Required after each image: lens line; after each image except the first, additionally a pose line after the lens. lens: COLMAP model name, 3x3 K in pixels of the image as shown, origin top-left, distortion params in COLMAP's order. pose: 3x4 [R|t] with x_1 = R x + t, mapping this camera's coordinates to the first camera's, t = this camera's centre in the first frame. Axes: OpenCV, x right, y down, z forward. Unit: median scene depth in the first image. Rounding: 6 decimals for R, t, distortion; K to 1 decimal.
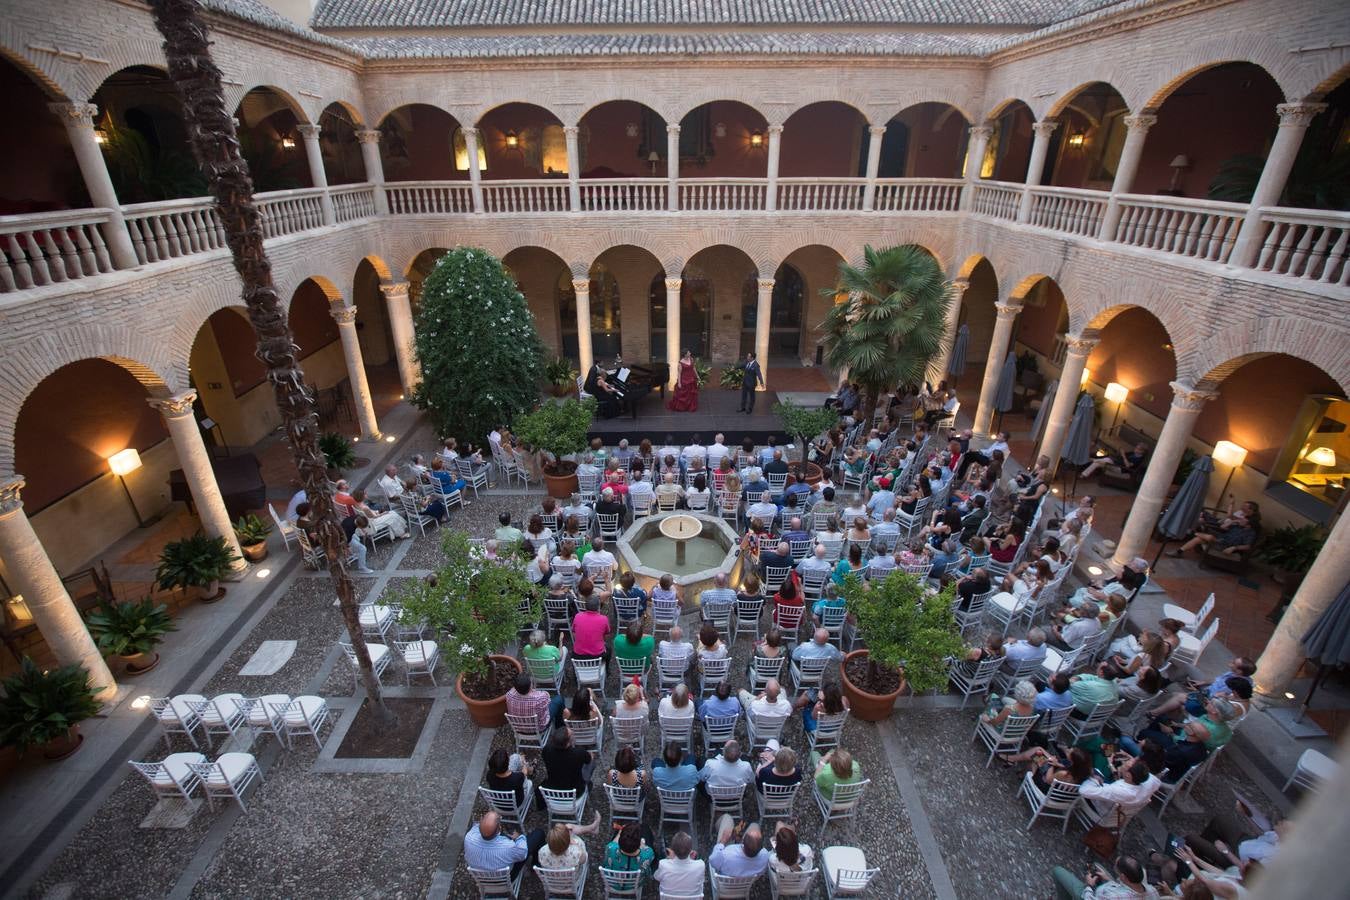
lens RADIAL K [[603.8, 0, 675.0], [0, 603.8, 450.0], [0, 0, 1]] dist [-0.054782, 0.019877]
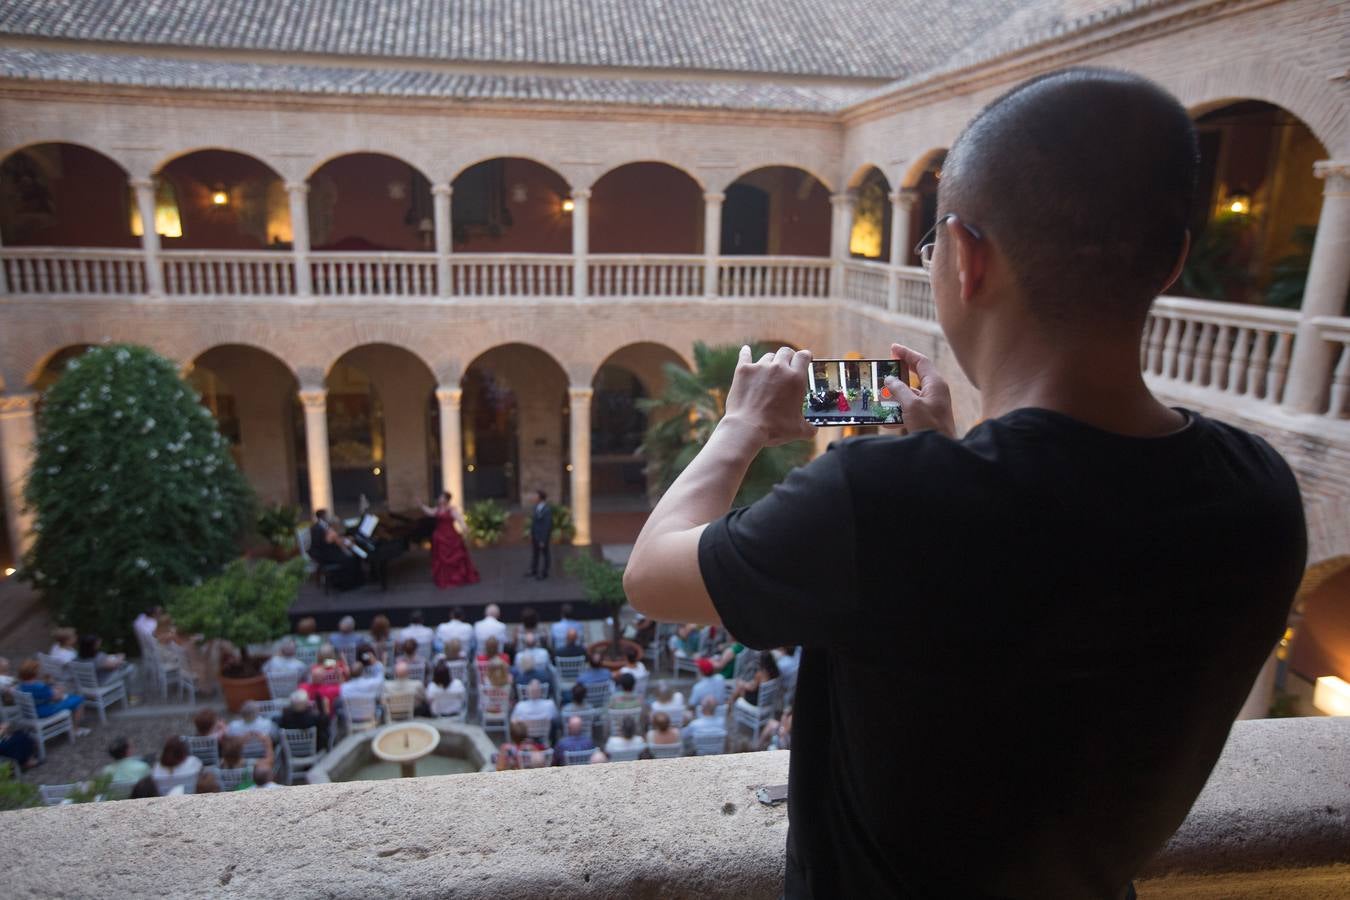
lens RADIAL K [[912.4, 0, 675.0], [0, 912.4, 450.0], [0, 0, 1]] dist [-0.048150, 0.070504]
pose [[0.987274, -0.015908, 0.158232, 0.098932], [0.049069, 0.976909, -0.207947, 0.022491], [-0.151270, 0.213064, 0.965257, -0.060645]]
